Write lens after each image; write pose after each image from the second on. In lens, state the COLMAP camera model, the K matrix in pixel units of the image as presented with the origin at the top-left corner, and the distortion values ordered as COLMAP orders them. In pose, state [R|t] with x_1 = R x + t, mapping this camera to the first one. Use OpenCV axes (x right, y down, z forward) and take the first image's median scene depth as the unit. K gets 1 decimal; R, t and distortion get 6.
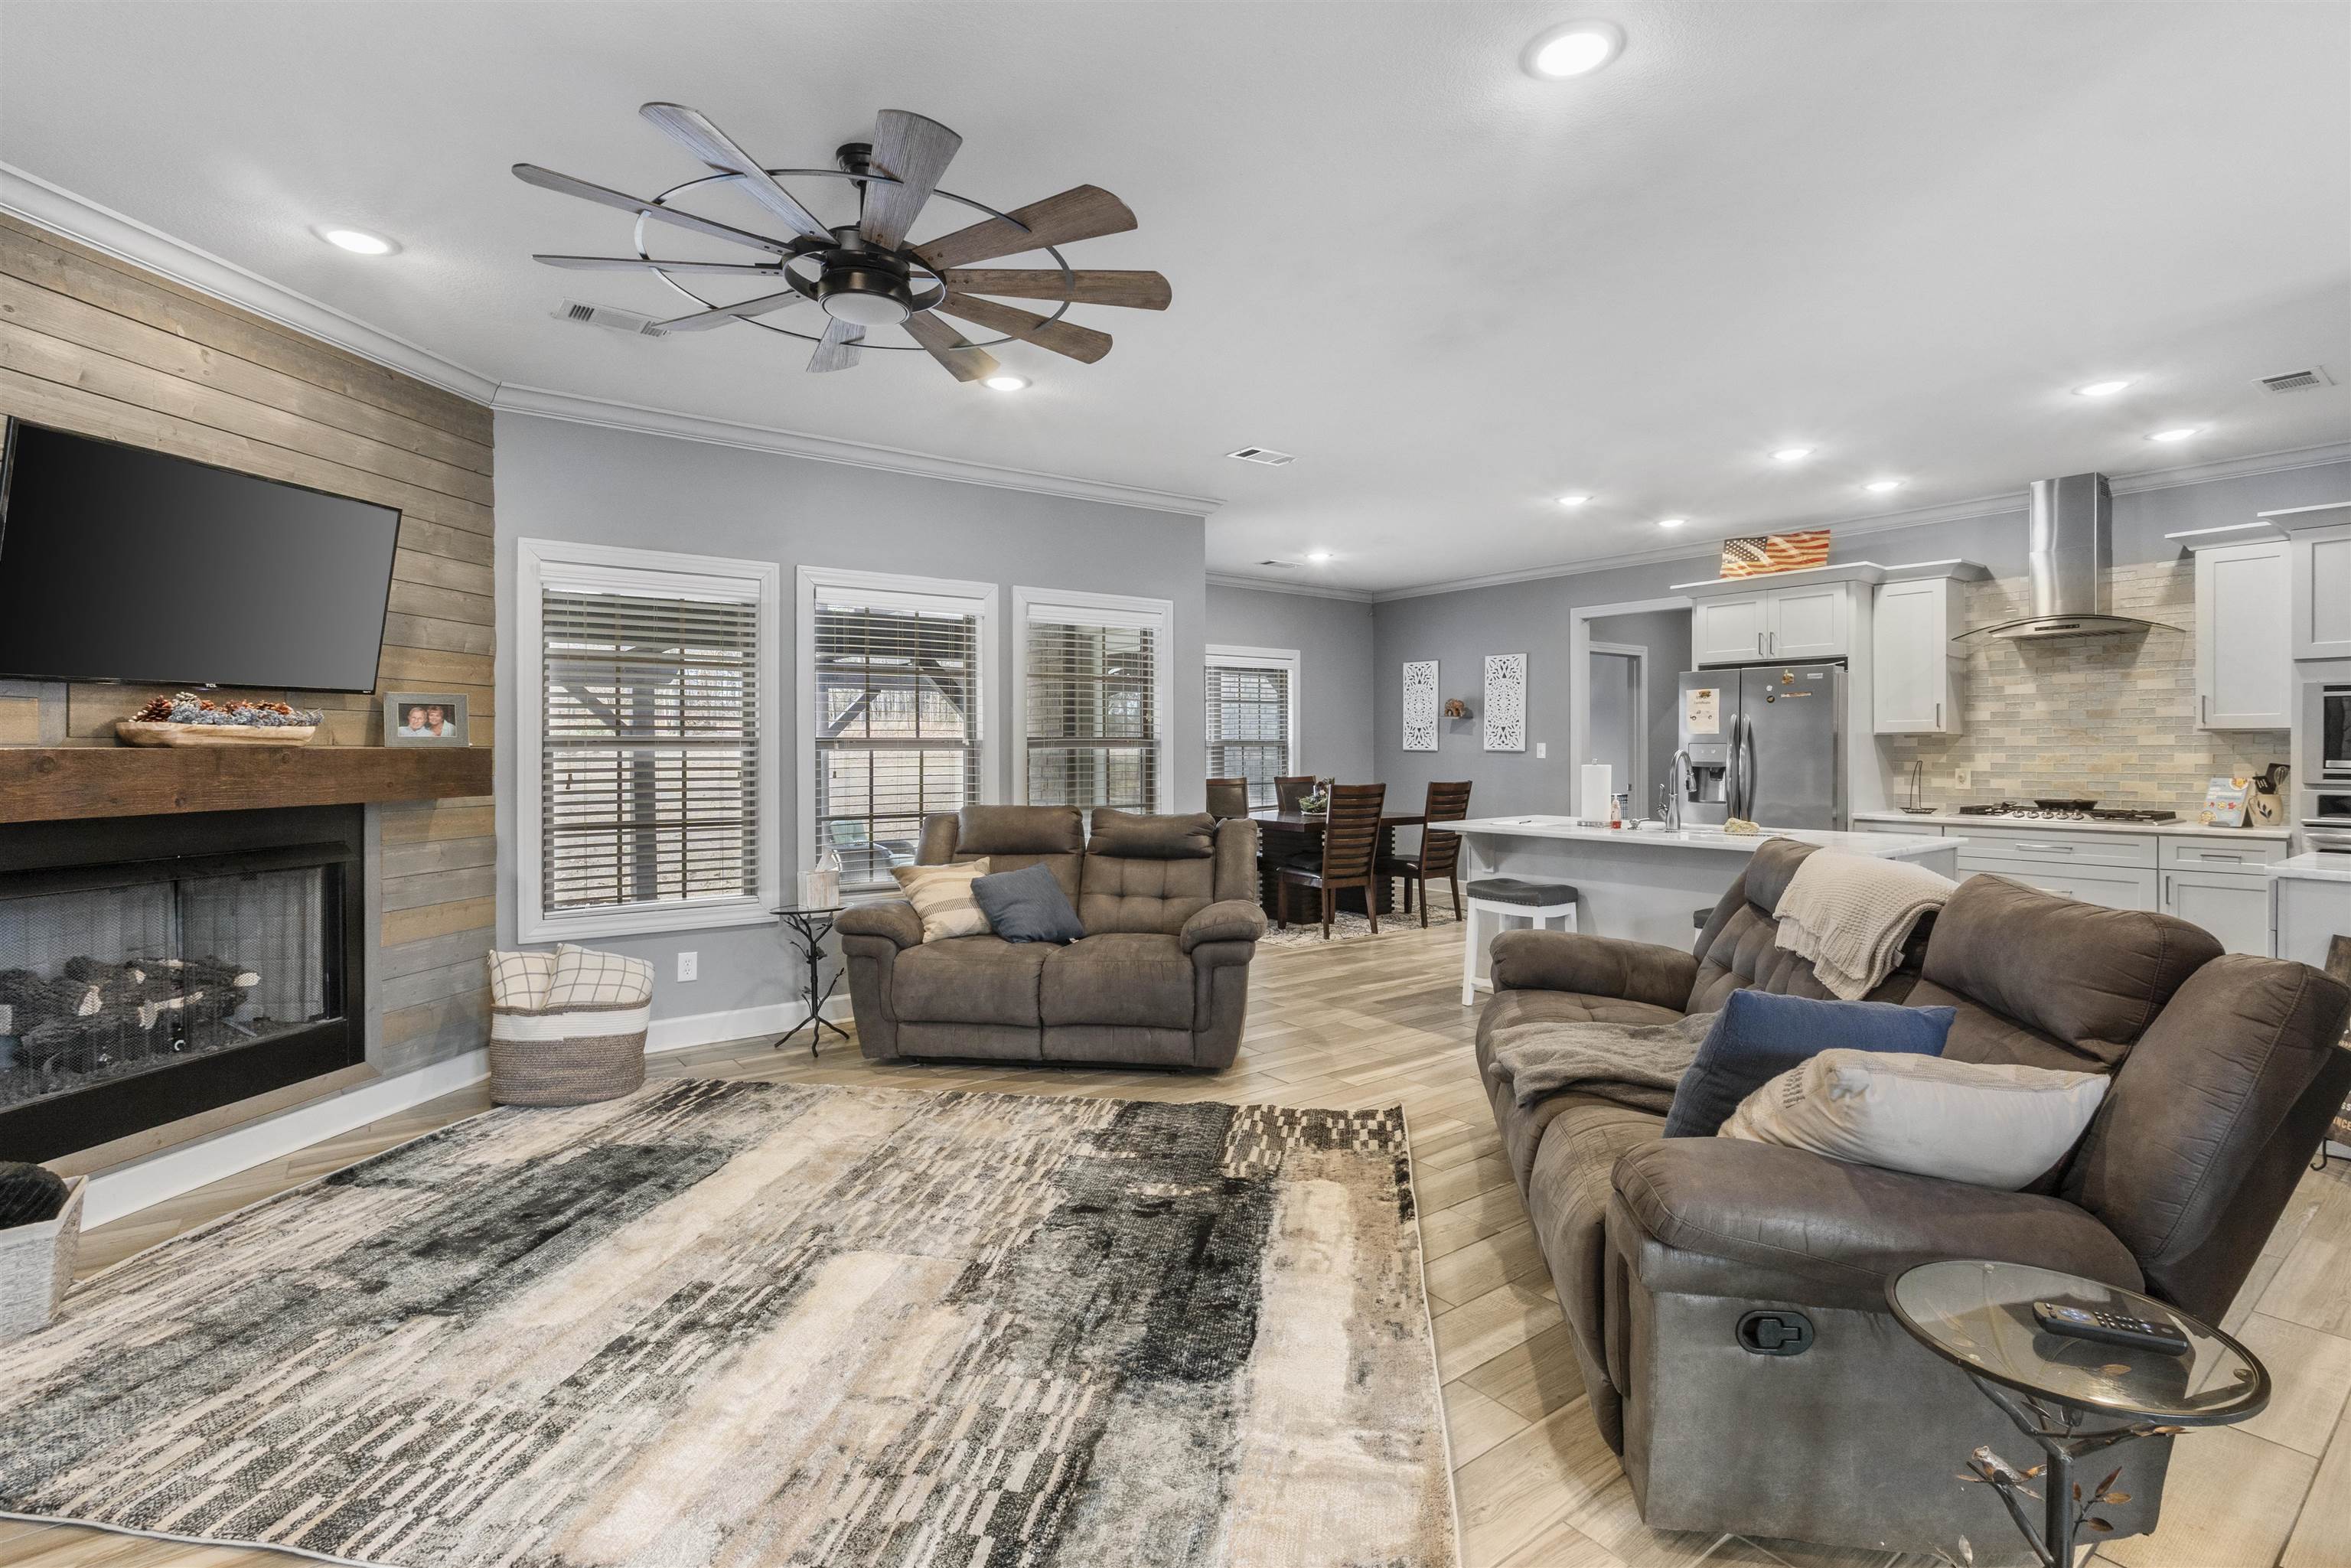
lens RADIAL K [[1092.8, 0, 1180.6], [0, 1092.8, 748.4], [0, 0, 1]] dist [-0.008408, 0.000143]
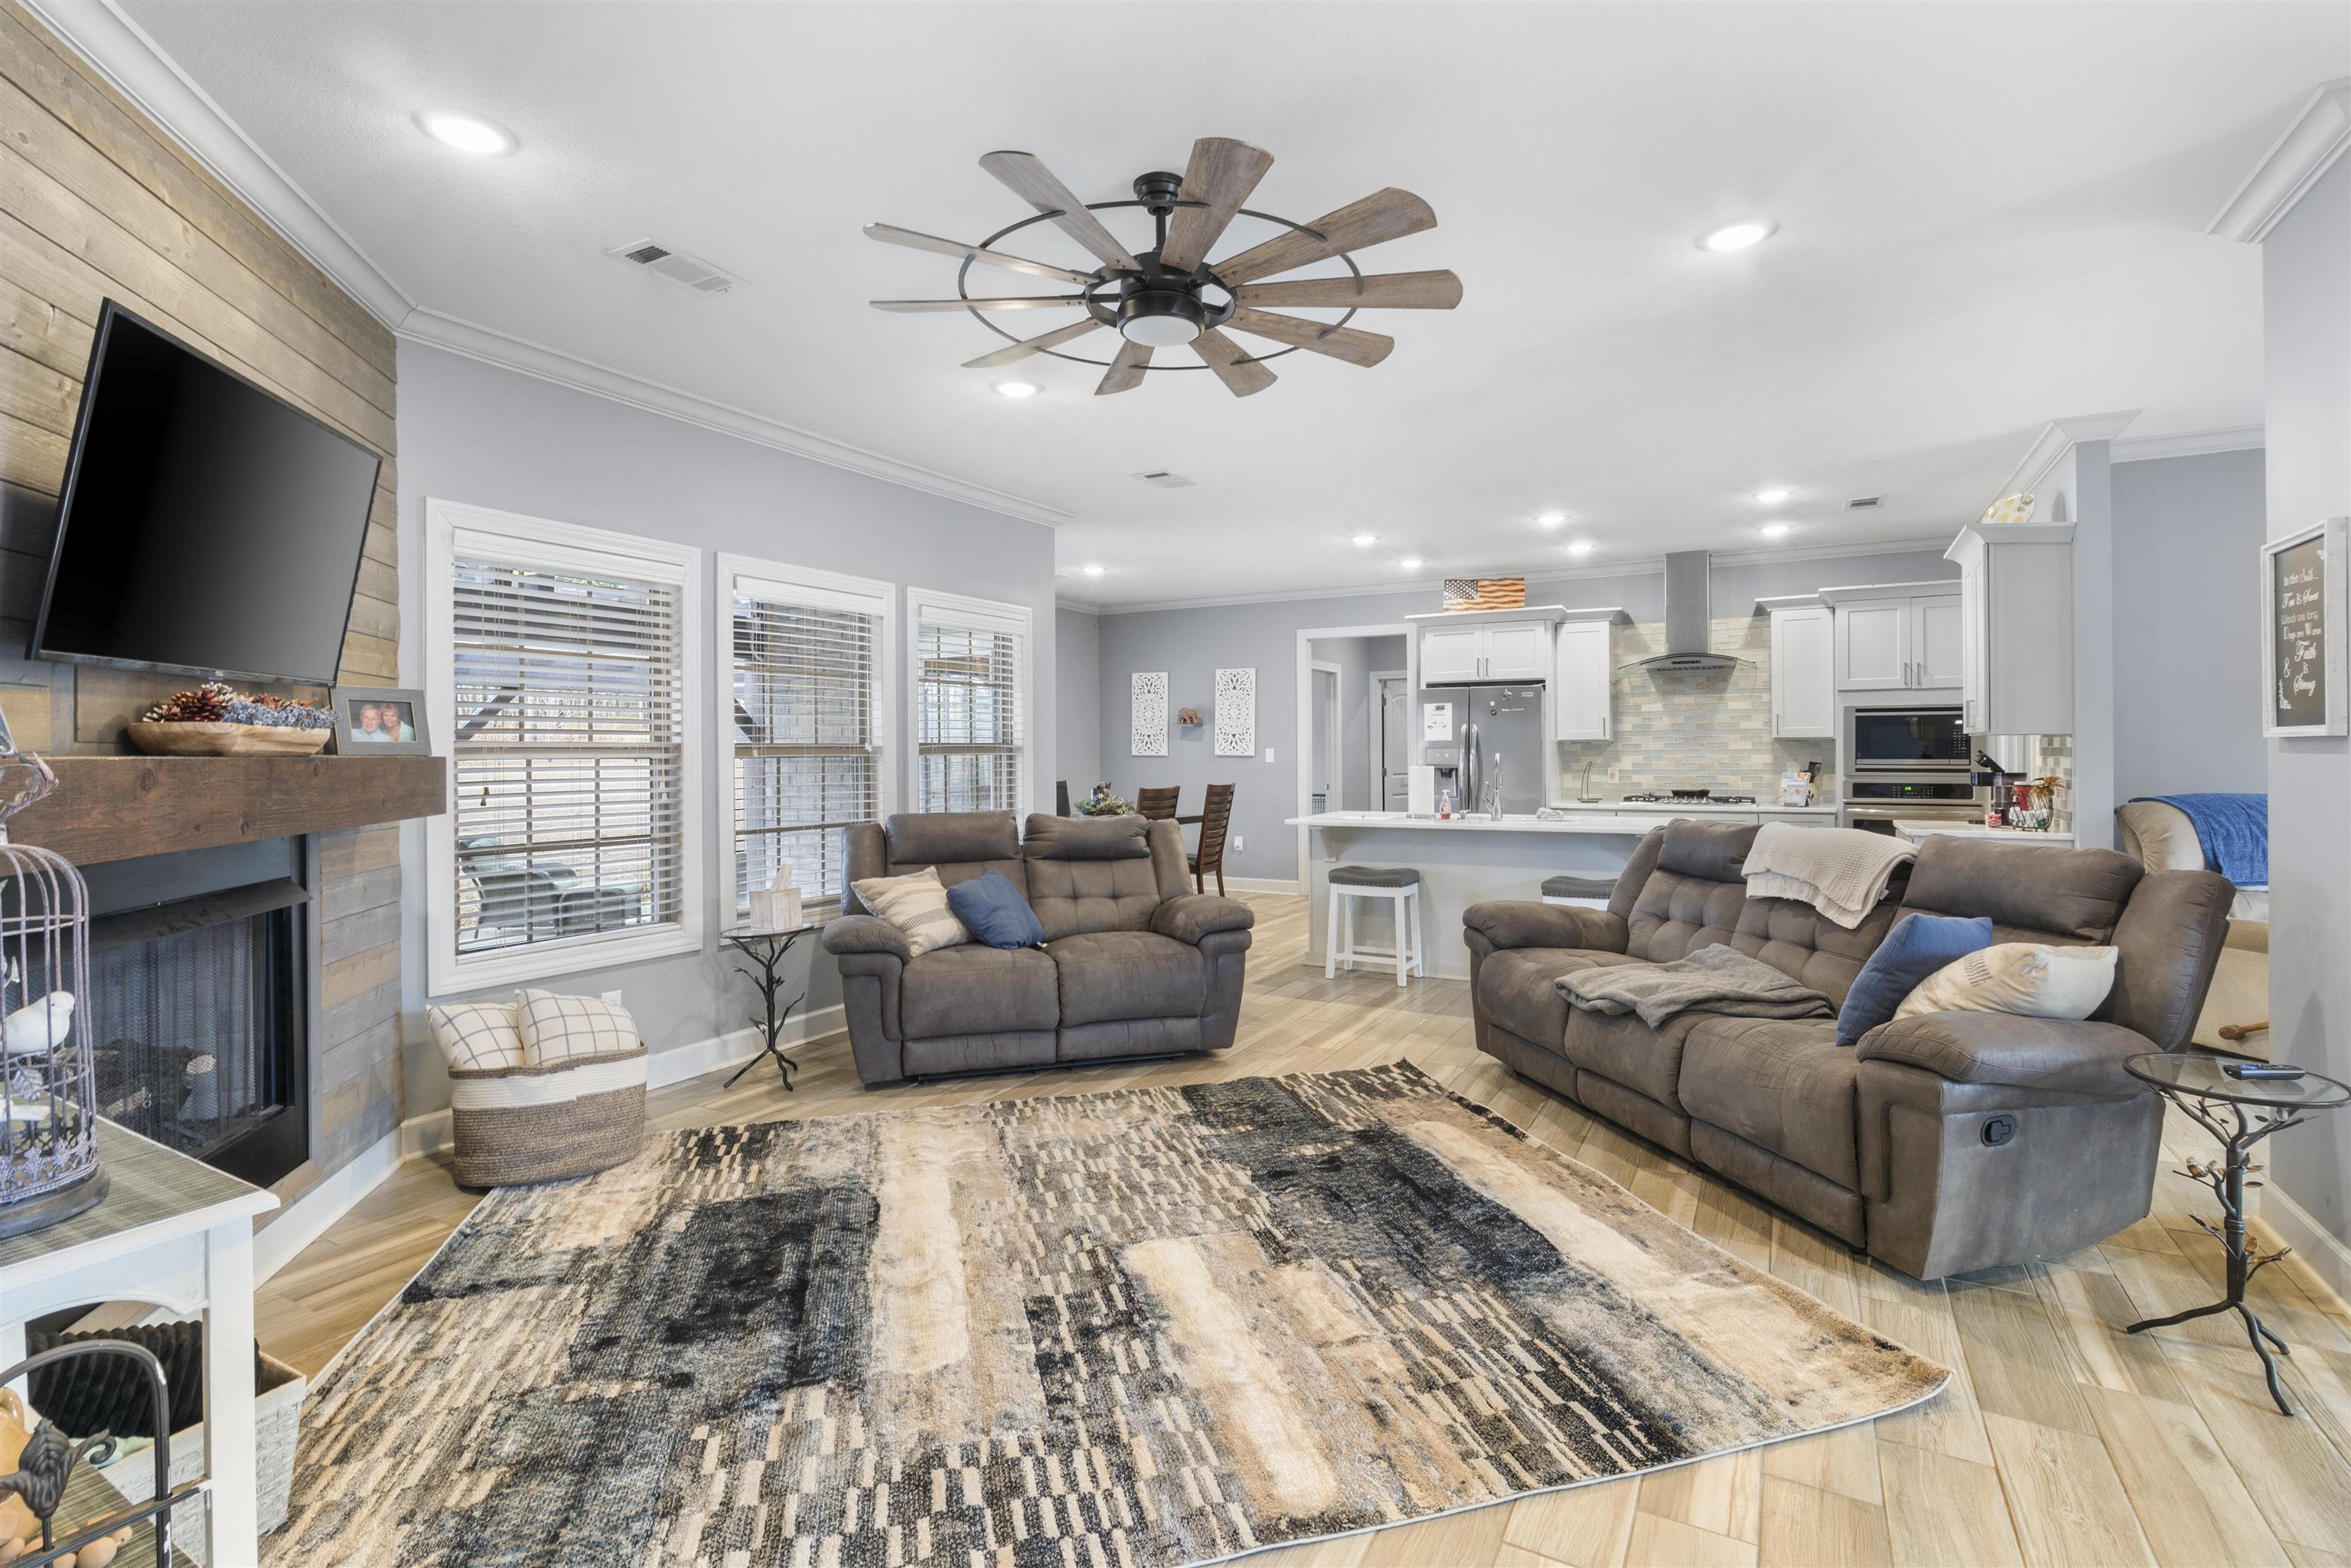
lens RADIAL K [[1092.8, 0, 1181.4], [0, 1092.8, 749.7], [0, 0, 1]] dist [-0.008408, 0.000143]
pose [[0.912186, -0.001957, 0.409773, -0.477457], [0.003930, 0.999984, -0.003973, 0.000515], [-0.409759, 0.005234, 0.912179, 0.030430]]
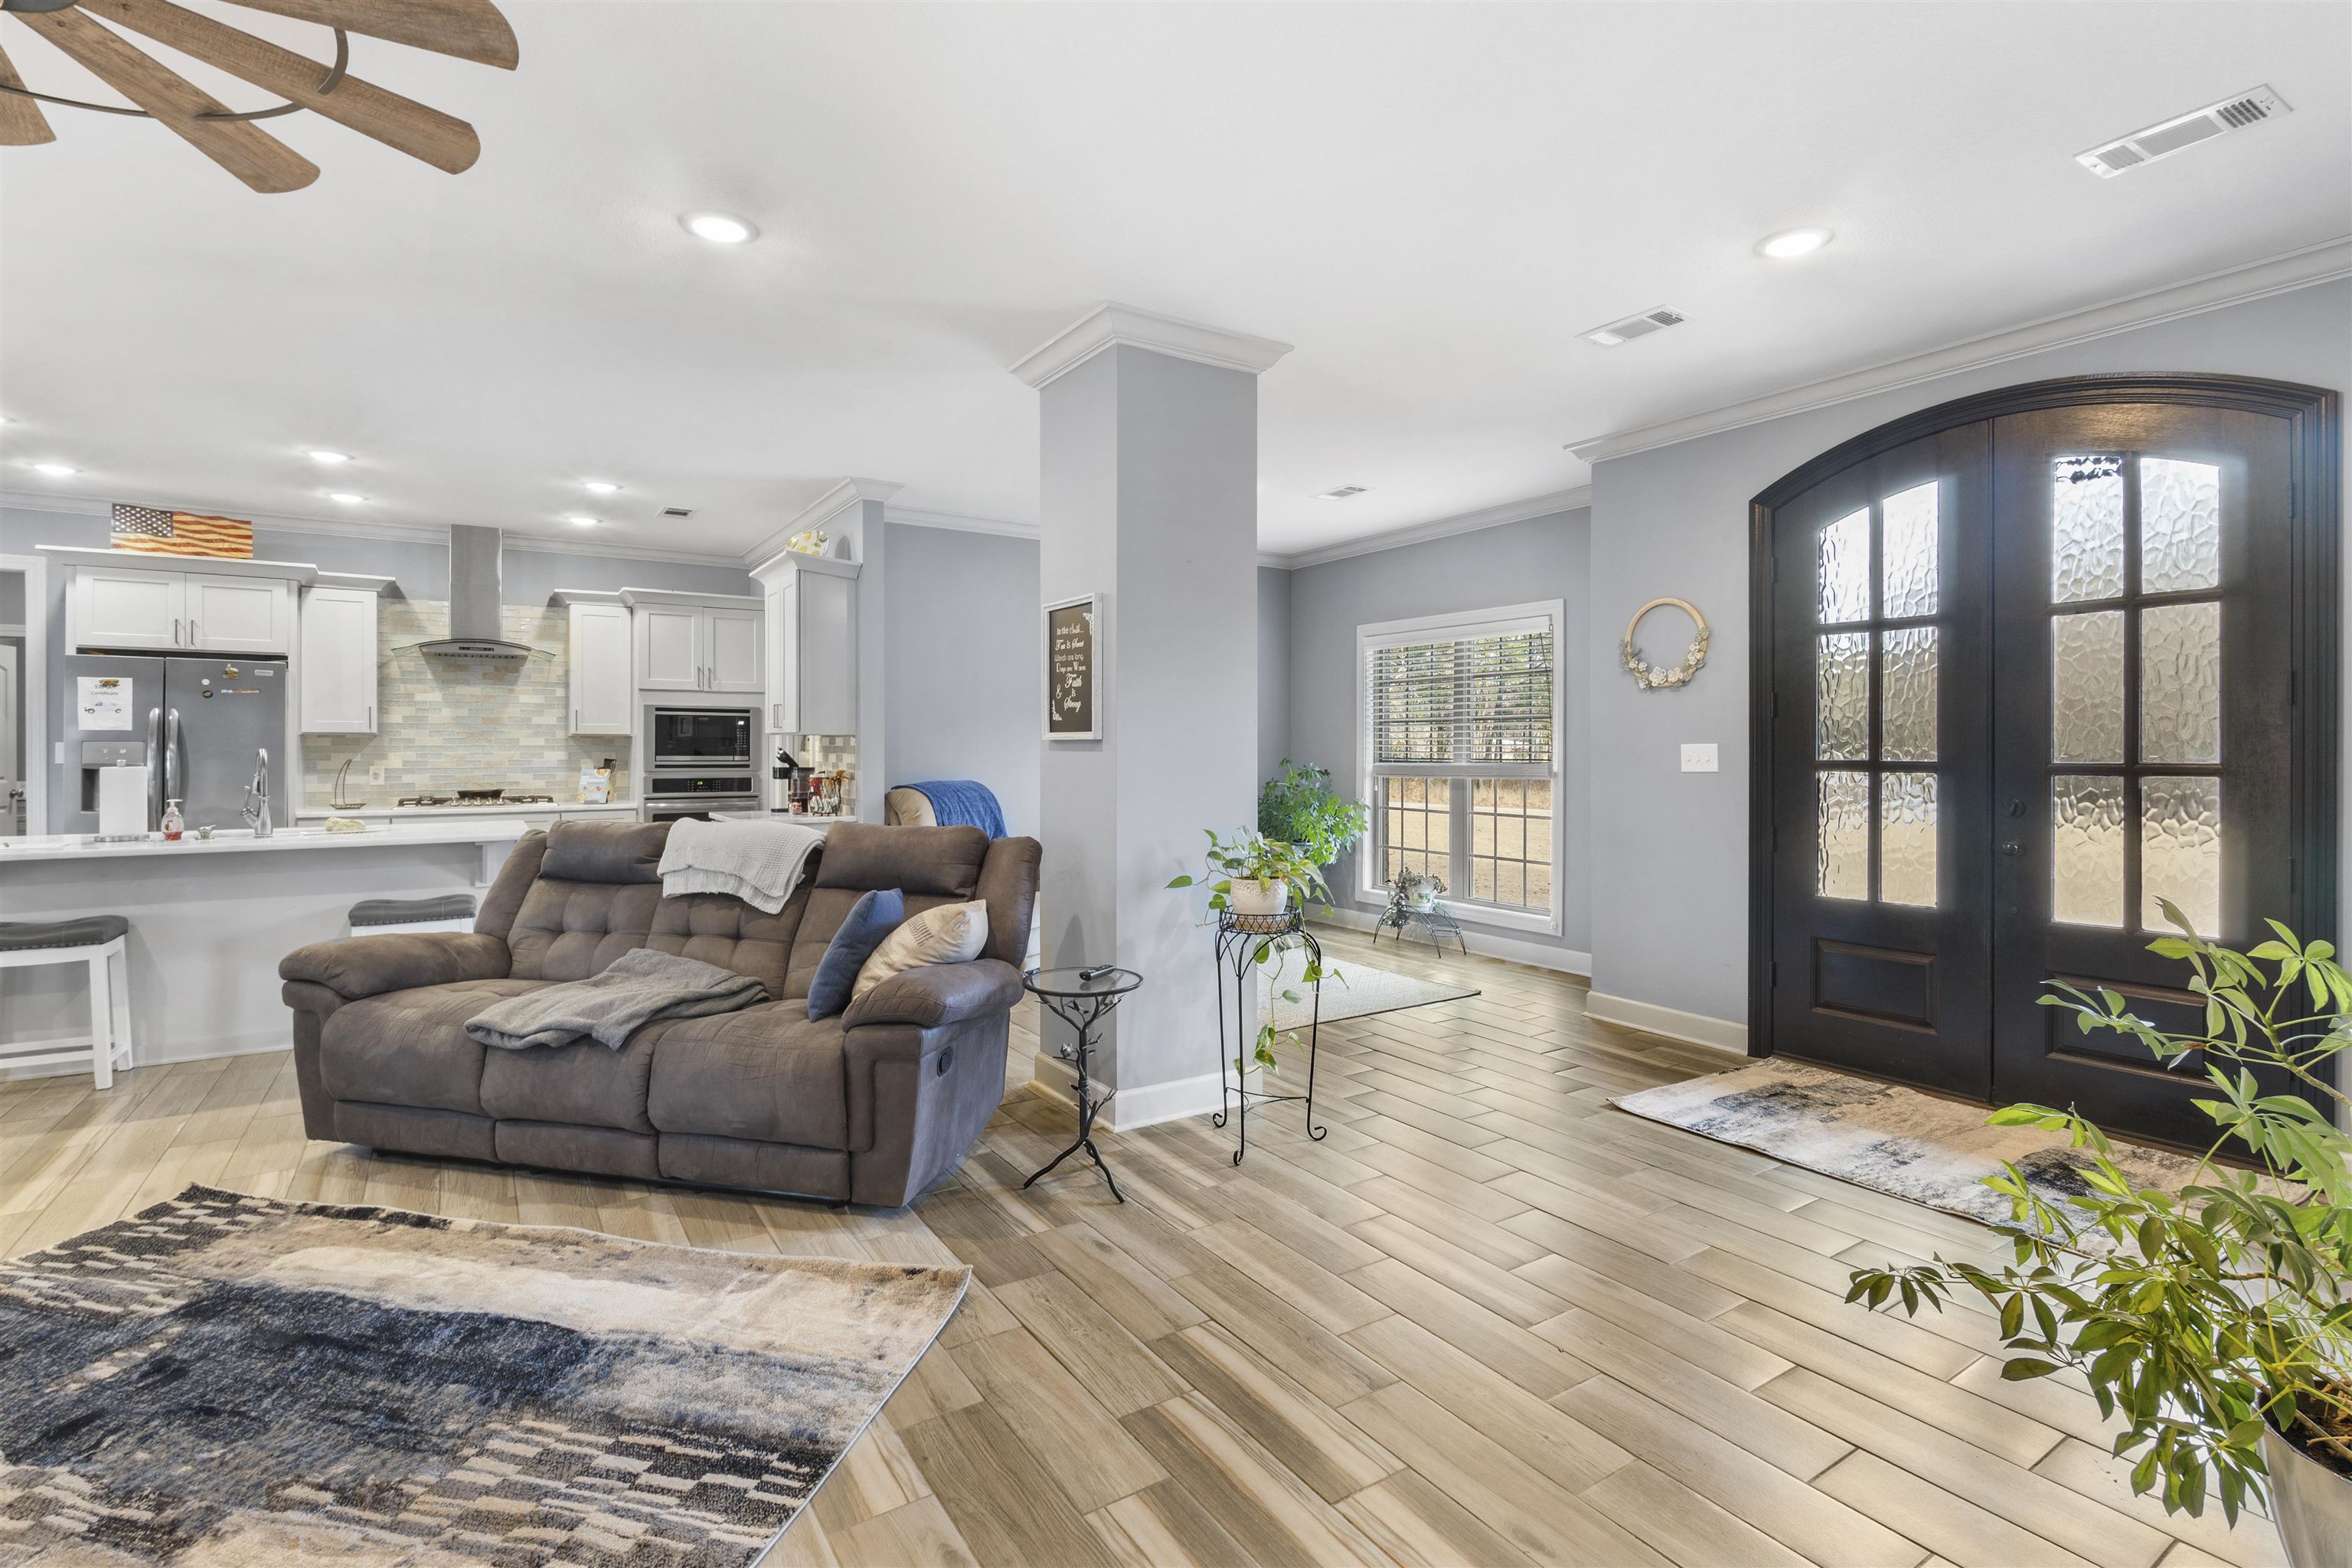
lens RADIAL K [[1093.3, 0, 1182.2], [0, 1093.3, 748.9], [0, 0, 1]] dist [-0.008408, 0.000143]
pose [[0.056312, -0.000871, 0.998413, -0.549402], [-0.000179, 1.000000, 0.000882, -0.000296], [-0.998413, -0.000228, 0.056312, 0.207193]]
